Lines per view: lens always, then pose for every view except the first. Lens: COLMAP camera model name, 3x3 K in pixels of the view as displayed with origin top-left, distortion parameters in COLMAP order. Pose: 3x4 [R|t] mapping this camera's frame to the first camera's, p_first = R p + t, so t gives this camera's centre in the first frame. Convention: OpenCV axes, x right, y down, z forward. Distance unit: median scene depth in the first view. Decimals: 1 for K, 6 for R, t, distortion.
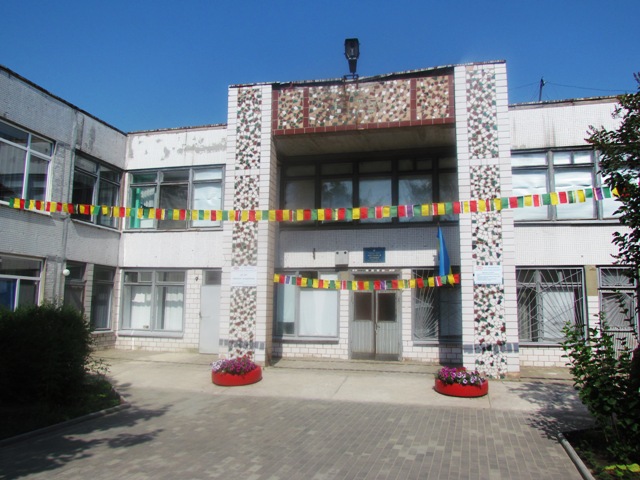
lens RADIAL K [[524.5, 0, 320.1], [0, 524.5, 238.3], [0, 0, 1]] dist [-0.038424, 0.005420]
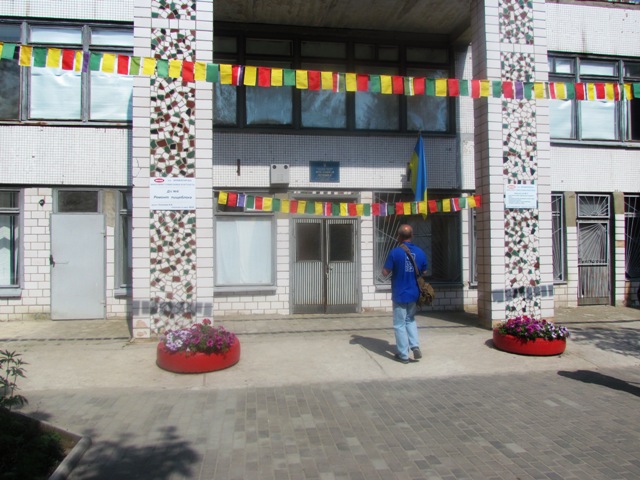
lens RADIAL K [[568.1, 0, 320.8], [0, 568.1, 242.5], [0, 0, 1]] dist [-0.052837, 0.011777]
pose [[0.911413, -0.012448, 0.411306, -0.257664], [-0.034464, 0.993721, 0.106442, 0.051885], [-0.410048, -0.111188, 0.905261, 0.313767]]
